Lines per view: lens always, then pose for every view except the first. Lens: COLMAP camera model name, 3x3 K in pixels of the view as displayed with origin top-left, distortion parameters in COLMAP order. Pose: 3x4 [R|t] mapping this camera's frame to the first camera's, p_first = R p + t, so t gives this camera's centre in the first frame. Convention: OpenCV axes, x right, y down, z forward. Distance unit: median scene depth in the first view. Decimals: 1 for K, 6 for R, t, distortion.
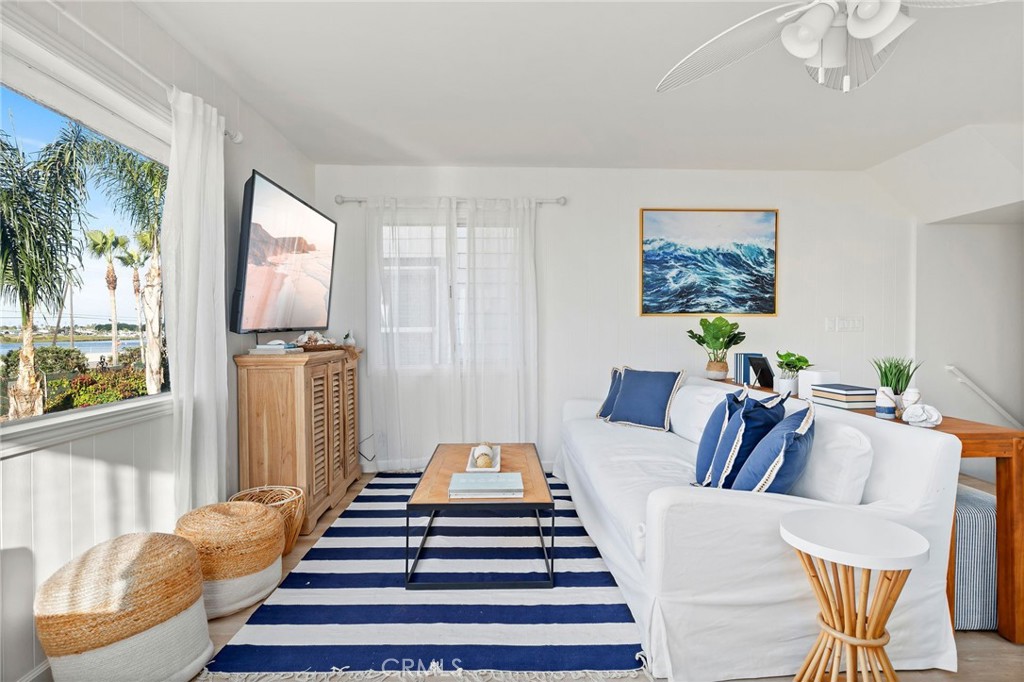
lens RADIAL K [[530.3, 0, 512.7], [0, 530.3, 342.1], [0, 0, 1]] dist [0.006813, -0.003275]
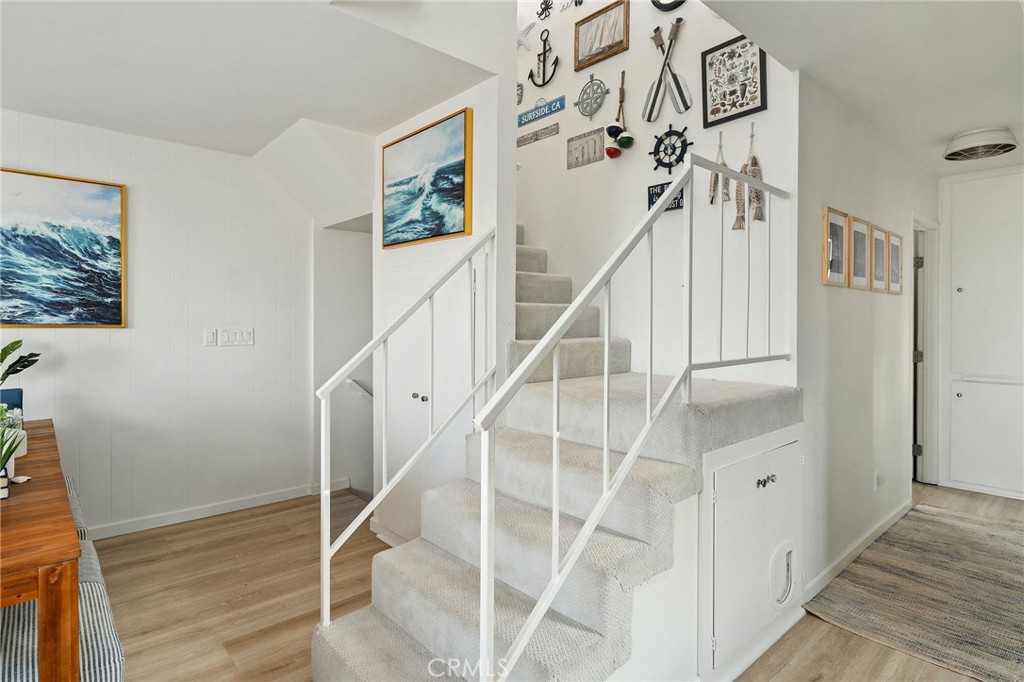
lens RADIAL K [[530.3, 0, 512.6], [0, 530.3, 333.0], [0, 0, 1]] dist [0.006813, -0.003275]
pose [[0.769300, -0.010472, 0.638802, 0.439568], [0.015949, 0.999869, -0.002817, -0.031313], [-0.638688, 0.012356, 0.769366, 0.081381]]
